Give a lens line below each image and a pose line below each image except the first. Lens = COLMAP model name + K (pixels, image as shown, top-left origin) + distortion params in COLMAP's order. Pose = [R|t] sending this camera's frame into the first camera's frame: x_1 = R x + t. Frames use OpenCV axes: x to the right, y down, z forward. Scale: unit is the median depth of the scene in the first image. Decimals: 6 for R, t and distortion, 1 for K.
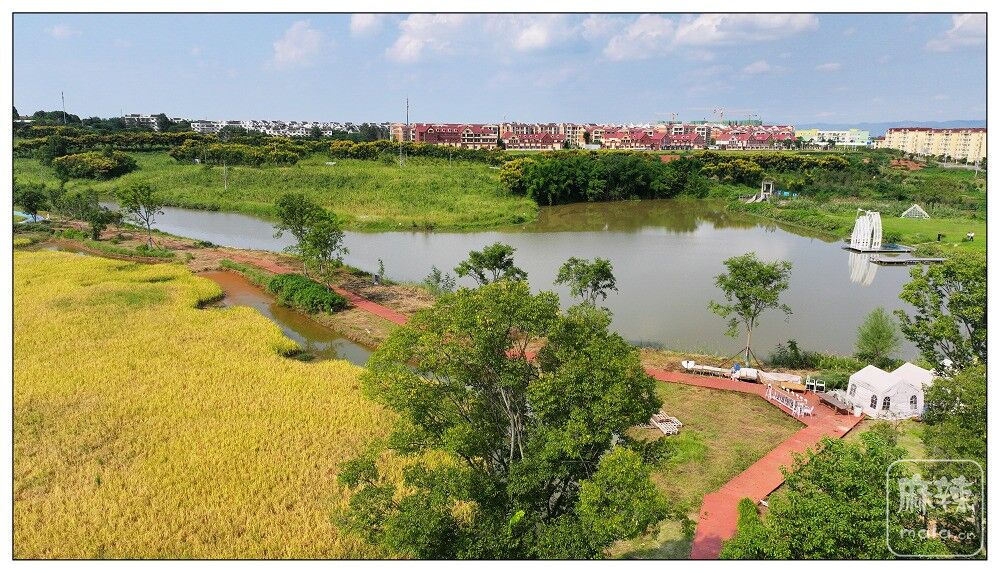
lens RADIAL K [[682.9, 0, 503.4], [0, 682.9, 284.2], [0, 0, 1]] dist [-0.003325, 0.021637]
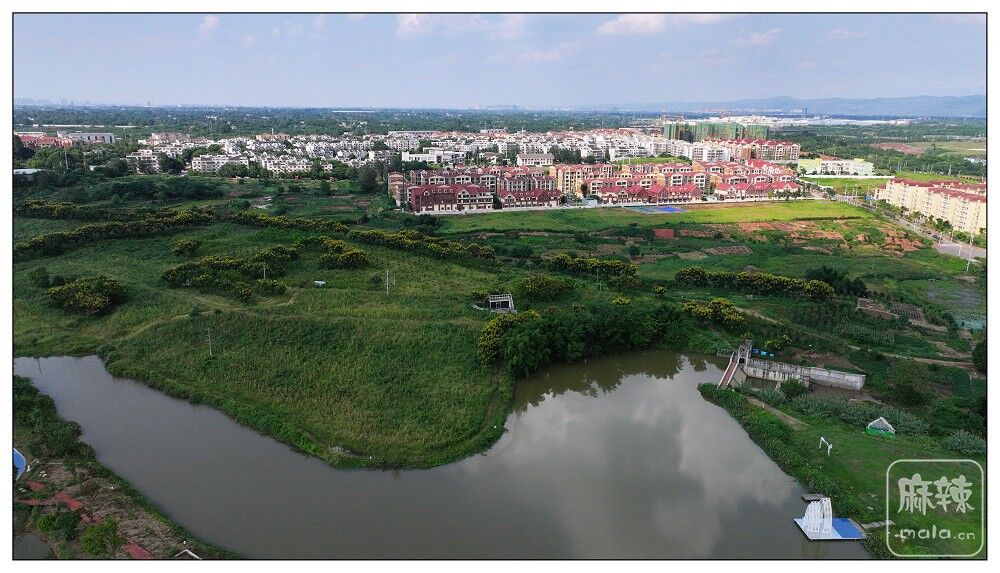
lens RADIAL K [[682.9, 0, 503.4], [0, 682.9, 284.2], [0, 0, 1]] dist [-0.003325, 0.021637]
pose [[0.999892, 0.008156, -0.012188, 0.017757], [-0.007660, 0.999164, 0.040149, -0.119385], [0.012505, -0.040051, 0.999119, -0.004747]]
